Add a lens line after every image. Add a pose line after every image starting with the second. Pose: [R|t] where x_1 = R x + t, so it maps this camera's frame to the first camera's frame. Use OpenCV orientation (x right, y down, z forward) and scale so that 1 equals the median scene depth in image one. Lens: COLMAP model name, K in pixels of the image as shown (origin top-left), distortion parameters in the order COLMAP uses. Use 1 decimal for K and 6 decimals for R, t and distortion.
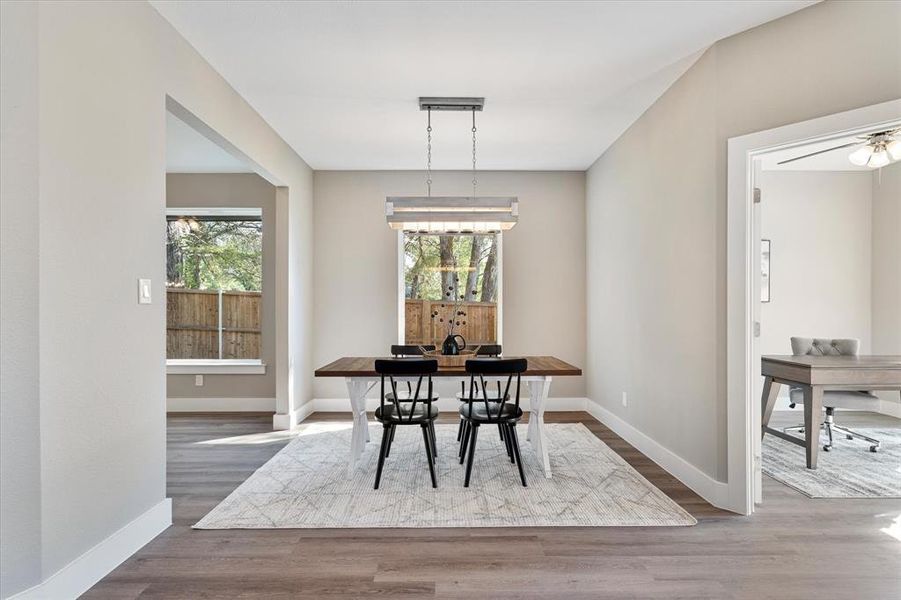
lens RADIAL K [[424.2, 0, 447.5], [0, 424.2, 307.0], [0, 0, 1]] dist [-0.000110, -0.000088]
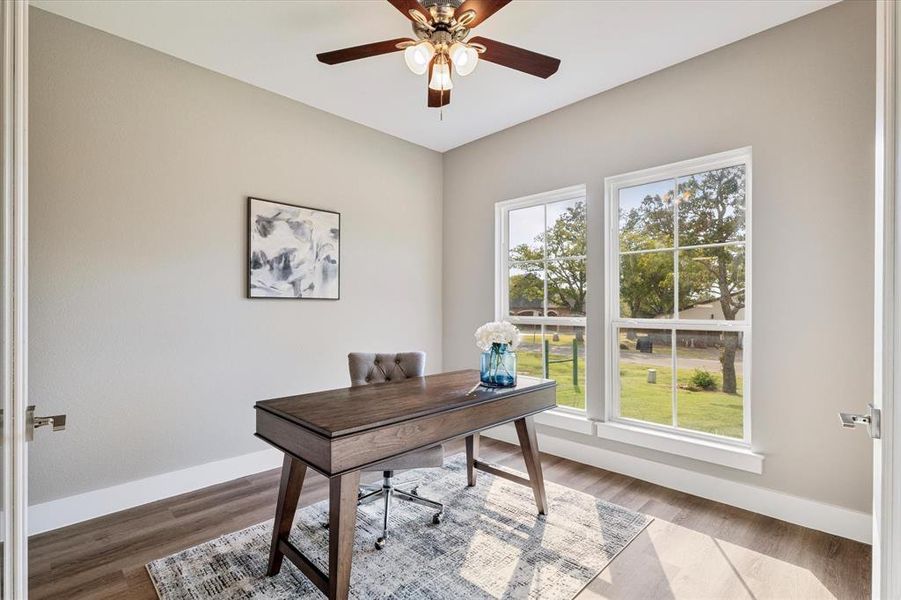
lens RADIAL K [[424.2, 0, 452.4], [0, 424.2, 302.3], [0, 0, 1]] dist [-0.000110, -0.000088]
pose [[0.707294, 0.010156, 0.706847, 0.491827], [-0.000836, 0.999908, -0.013530, 0.002493], [-0.706919, 0.008979, 0.707237, 0.456447]]
